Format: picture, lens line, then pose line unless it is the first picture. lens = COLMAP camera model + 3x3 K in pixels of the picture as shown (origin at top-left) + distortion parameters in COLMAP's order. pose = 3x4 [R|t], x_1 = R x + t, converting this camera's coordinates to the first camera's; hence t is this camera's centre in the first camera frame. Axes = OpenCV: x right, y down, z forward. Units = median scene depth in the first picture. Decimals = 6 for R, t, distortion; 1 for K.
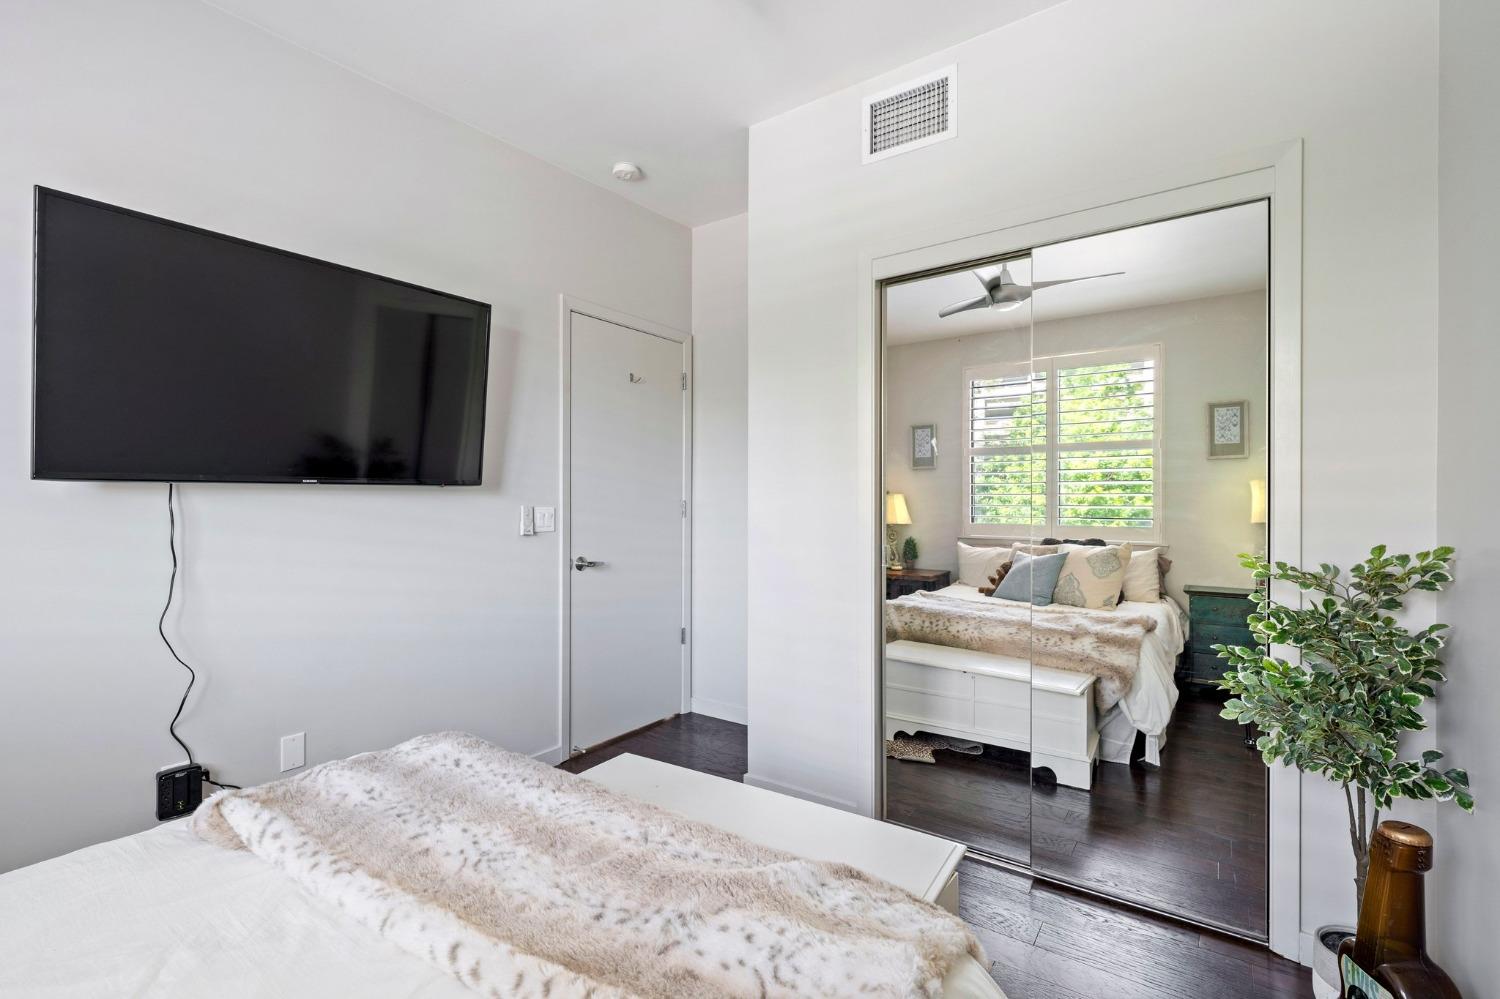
lens RADIAL K [[688.6, 0, 746.9], [0, 688.6, 496.6], [0, 0, 1]] dist [-0.000926, -0.000501]
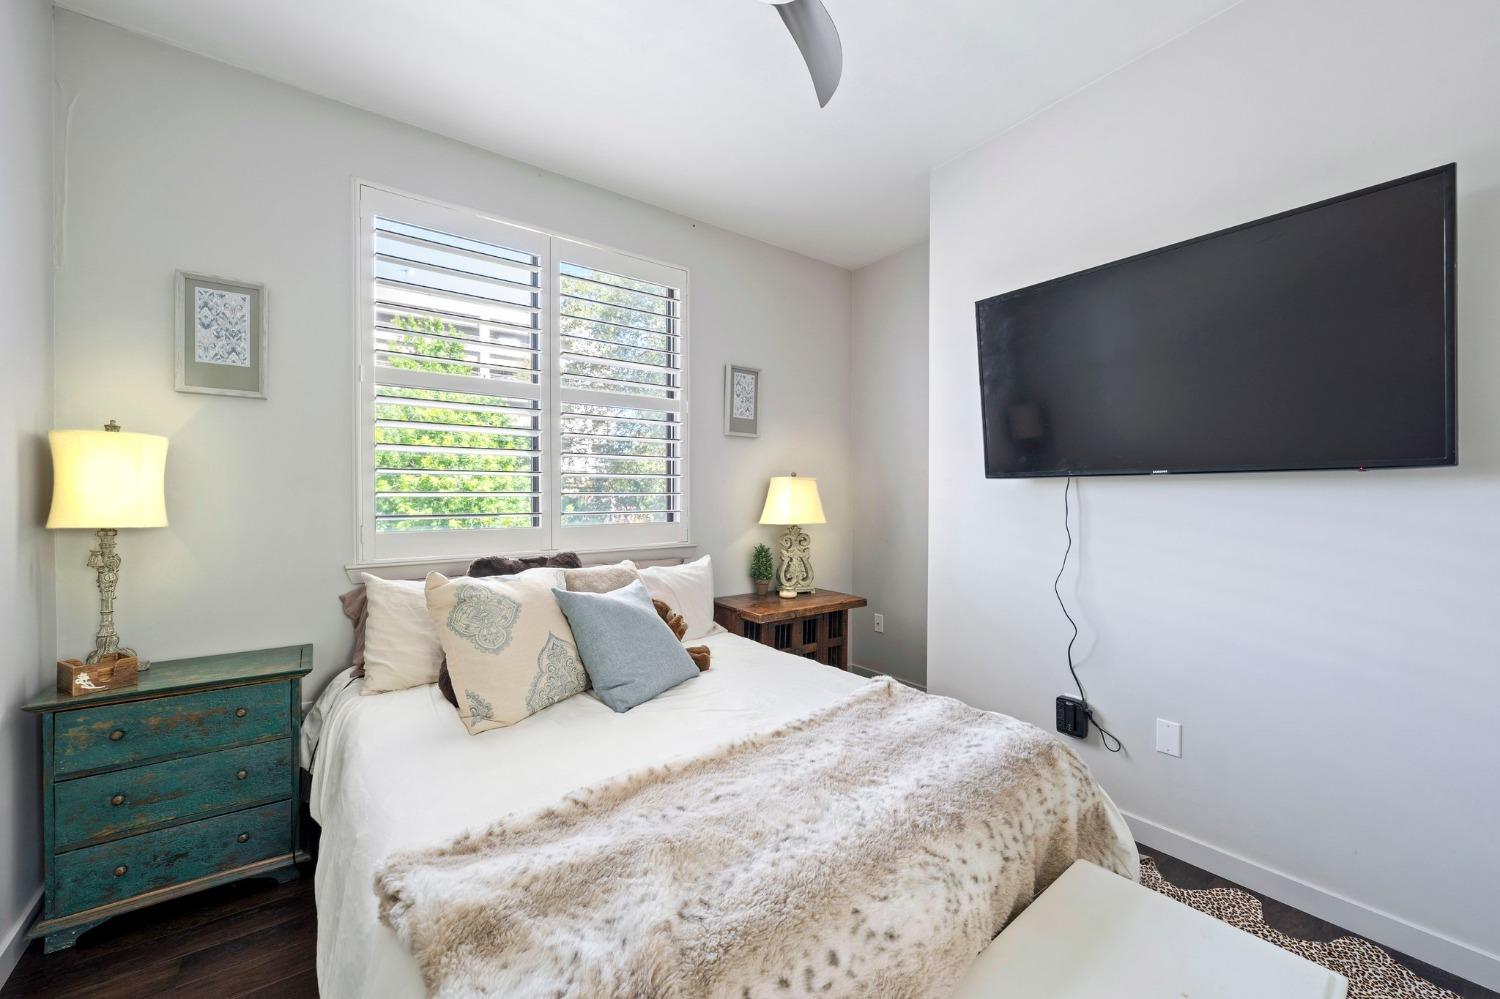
lens RADIAL K [[599.2, 0, 748.3], [0, 599.2, 497.9], [0, 0, 1]] dist [0.002261, 0.000191]
pose [[-0.324052, 0.006718, -0.946015, 0.448437], [0.002619, 0.999977, 0.006204, 0.009032], [0.946036, -0.000467, -0.324063, 0.821053]]
